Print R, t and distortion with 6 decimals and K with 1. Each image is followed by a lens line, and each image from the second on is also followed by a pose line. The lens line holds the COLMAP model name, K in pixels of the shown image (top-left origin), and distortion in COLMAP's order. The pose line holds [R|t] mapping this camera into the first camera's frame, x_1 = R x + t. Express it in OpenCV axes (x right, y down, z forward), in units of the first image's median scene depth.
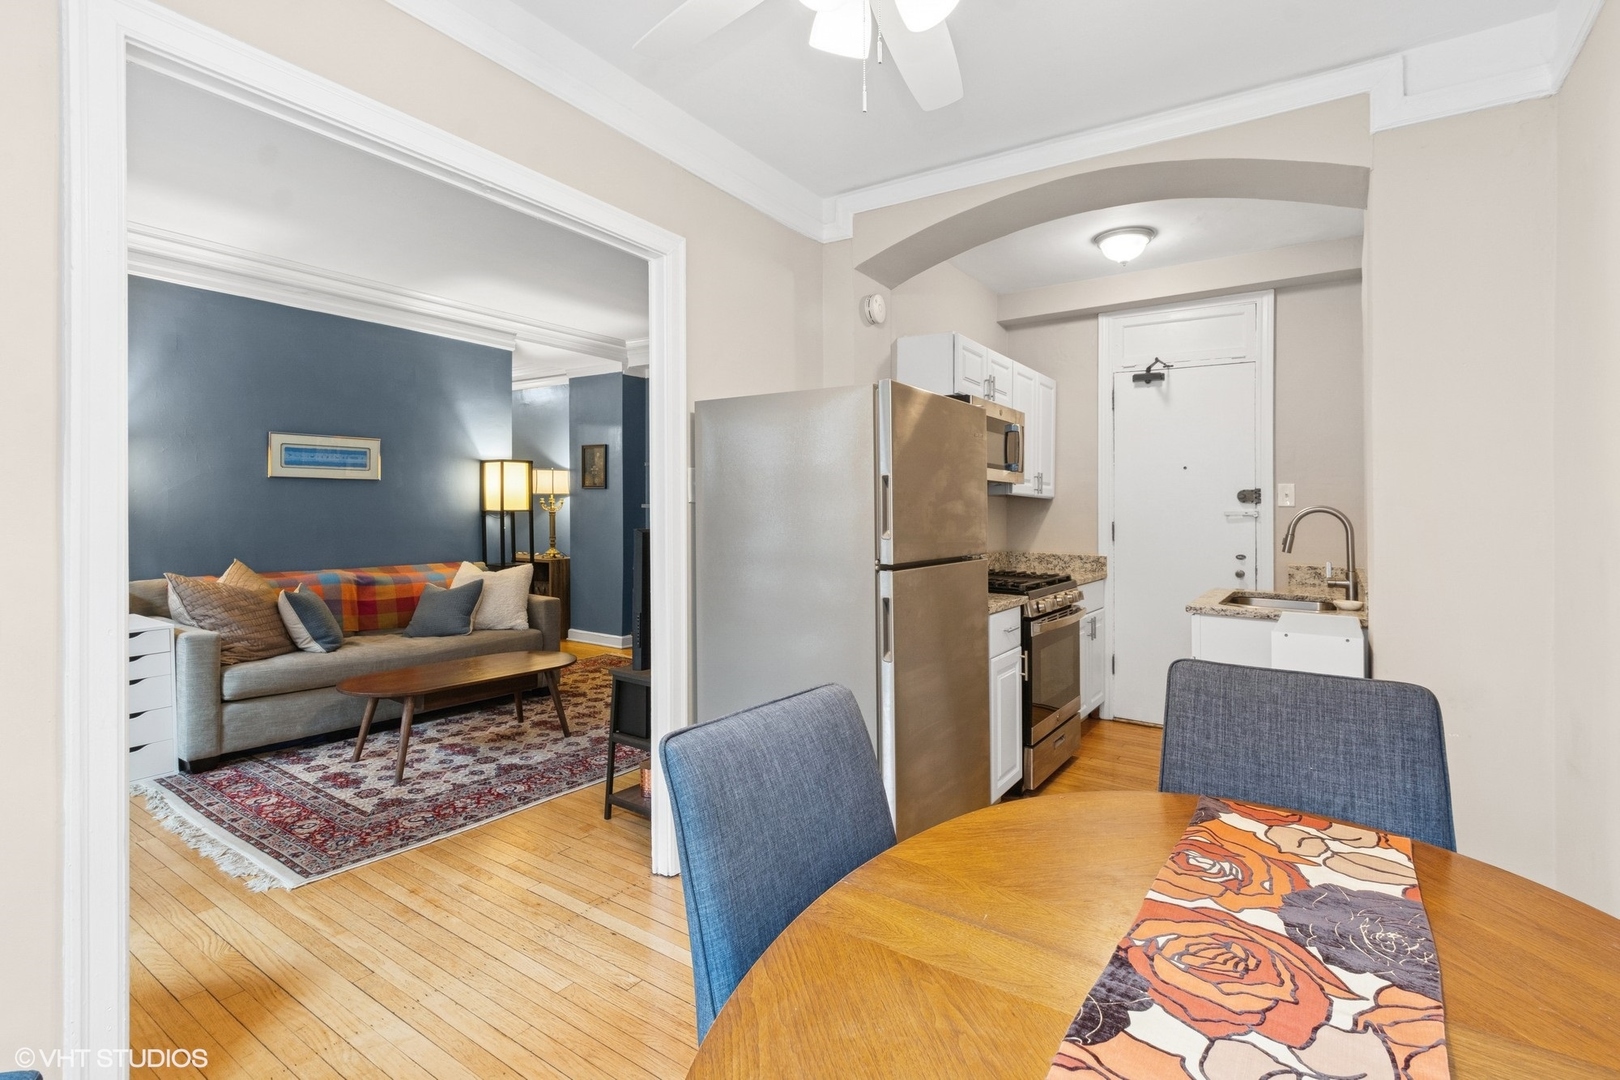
lens RADIAL K [[761.3, 0, 815.6], [0, 761.3, 502.4], [0, 0, 1]] dist [0.000011, -0.000030]
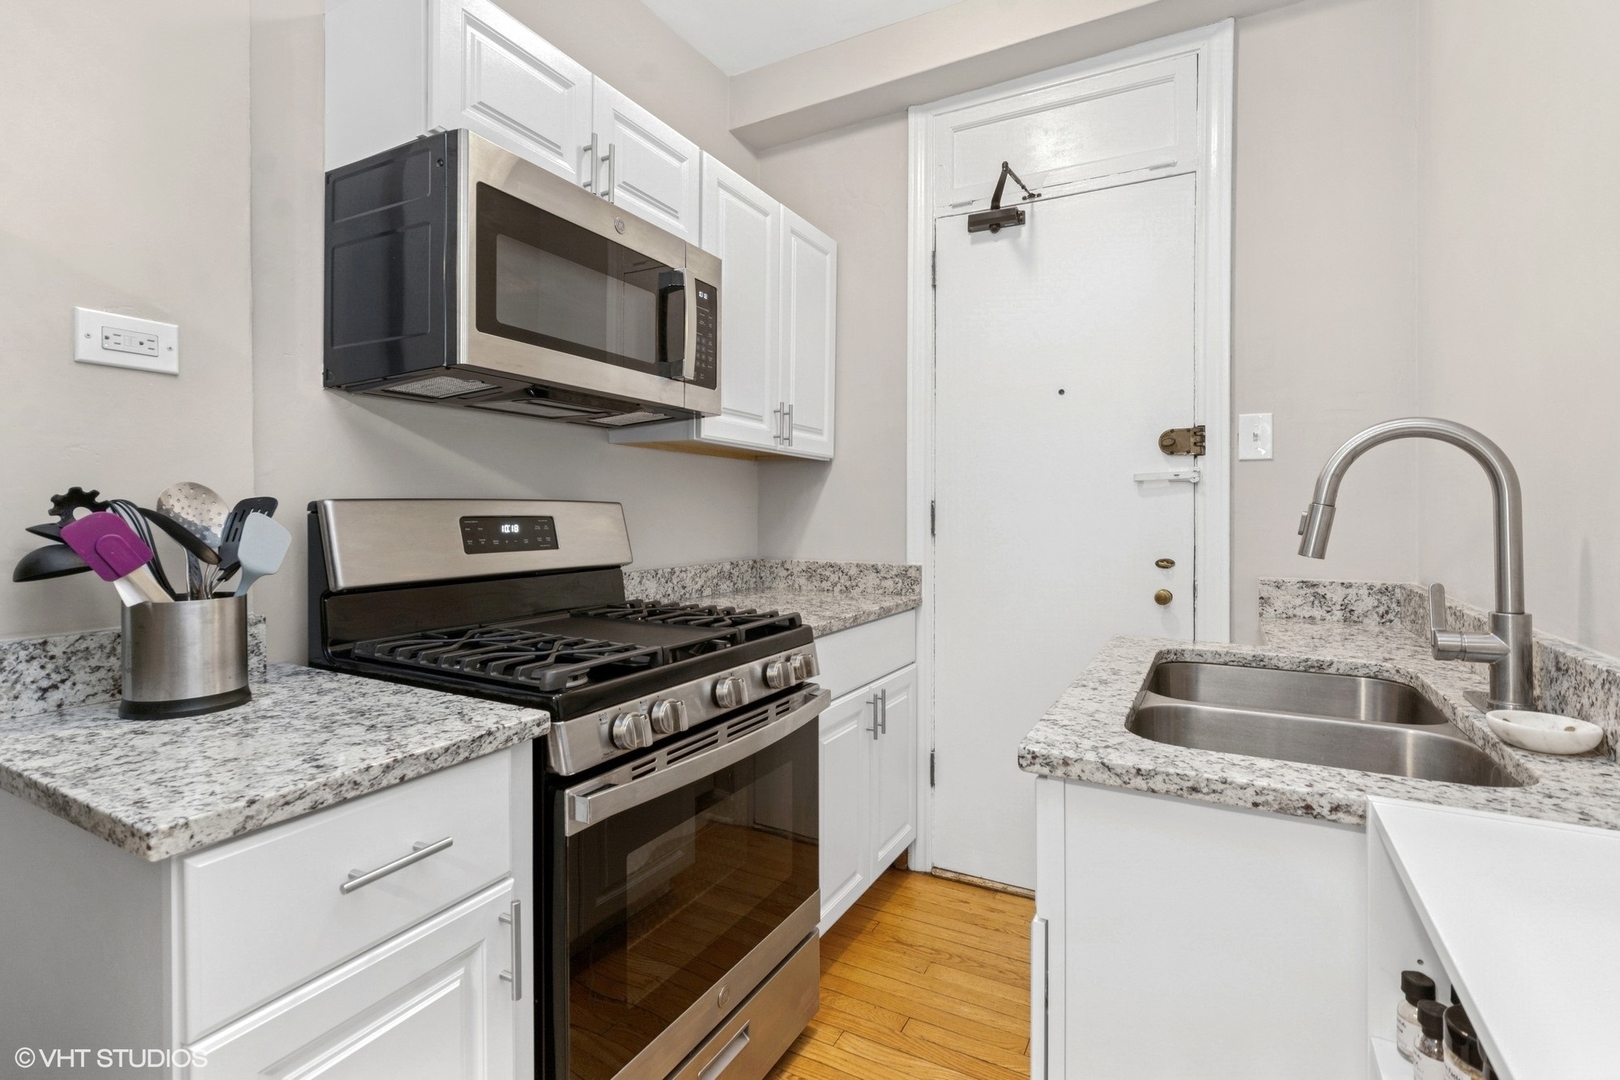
lens RADIAL K [[755.8, 0, 810.0], [0, 755.8, 540.0], [0, 0, 1]] dist [-0.001105, -0.000360]
pose [[0.995195, -0.016745, 0.096471, 0.276839], [0.012436, 0.998905, 0.045101, 0.030821], [-0.097120, -0.043684, 0.994313, 0.526619]]
